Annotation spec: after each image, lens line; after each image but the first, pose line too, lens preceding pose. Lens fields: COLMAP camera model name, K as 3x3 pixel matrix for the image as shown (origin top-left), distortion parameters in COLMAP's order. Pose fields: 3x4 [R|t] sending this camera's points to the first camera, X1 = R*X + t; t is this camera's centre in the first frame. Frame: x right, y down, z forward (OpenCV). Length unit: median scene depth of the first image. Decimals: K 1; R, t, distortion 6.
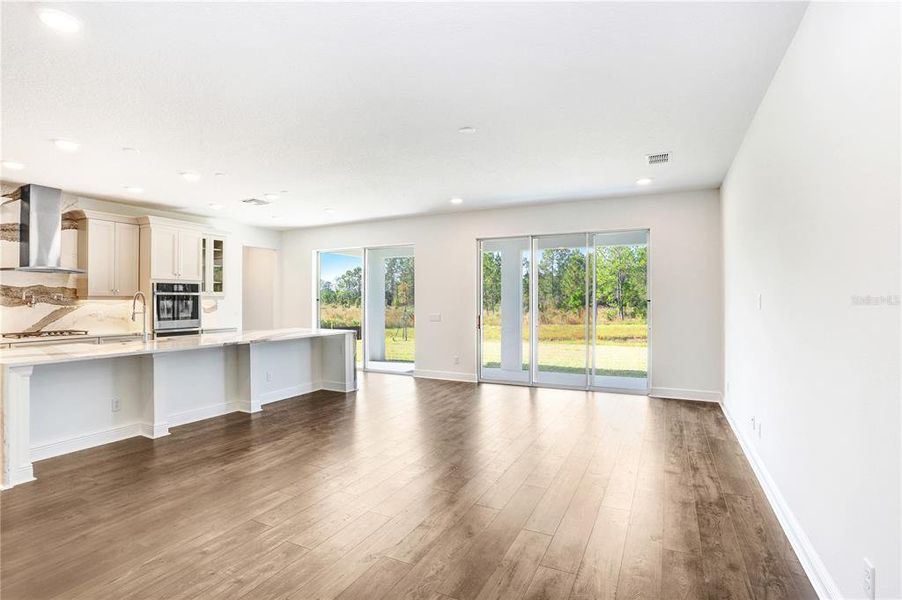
lens RADIAL K [[441.8, 0, 454.7], [0, 441.8, 298.5], [0, 0, 1]] dist [-0.062029, 0.023200]
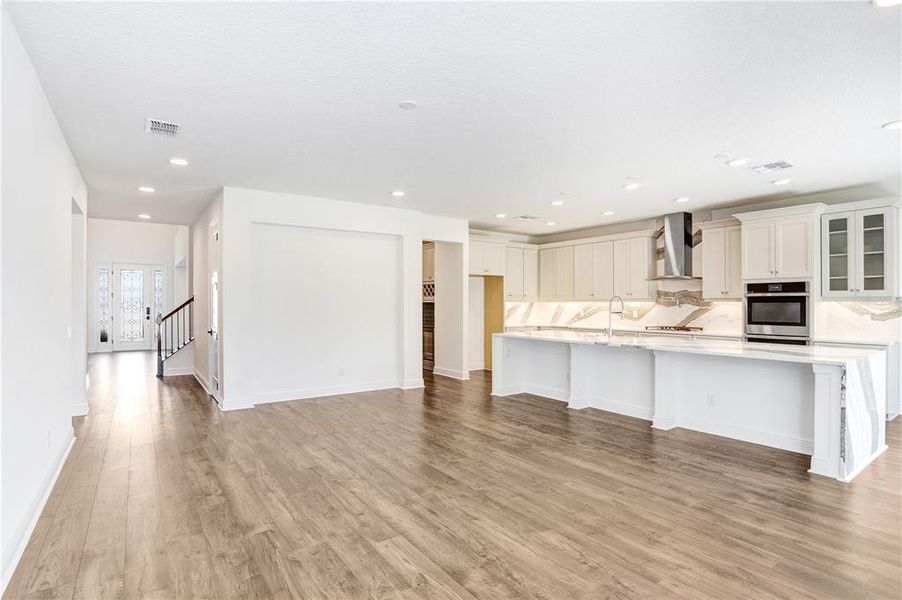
lens RADIAL K [[444.2, 0, 437.1], [0, 444.2, 300.7], [0, 0, 1]] dist [-0.063901, 0.024098]
pose [[-0.492365, -0.001129, -0.870388, 0.463188], [0.003834, 0.999987, -0.003466, 0.001304], [0.870380, -0.005044, -0.492354, 0.903208]]
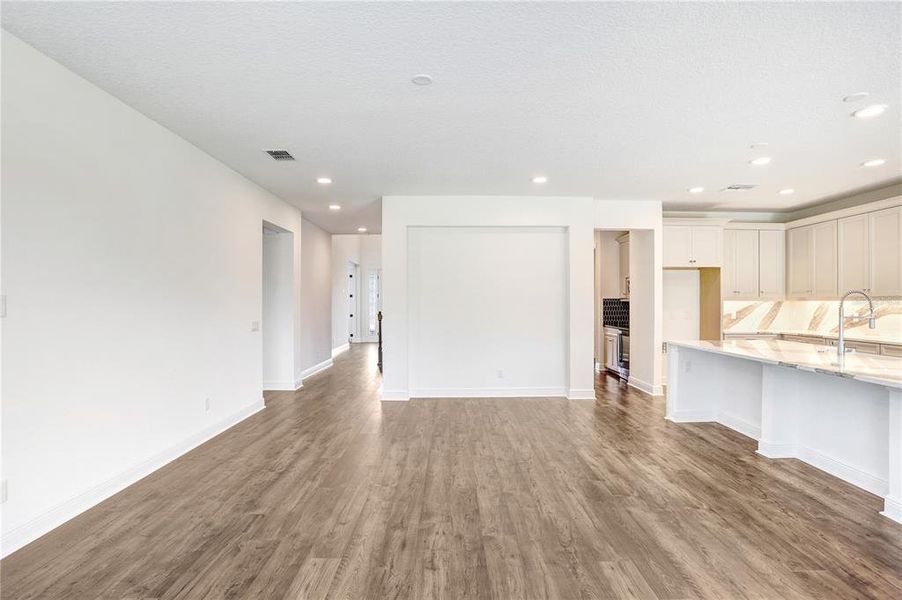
lens RADIAL K [[441.8, 0, 454.7], [0, 441.8, 298.5], [0, 0, 1]] dist [-0.062029, 0.023200]
pose [[-0.892128, -0.000639, -0.451782, 0.198910], [0.003545, 0.999958, -0.008415, 0.002037], [0.451769, -0.009109, -0.892089, 1.046730]]
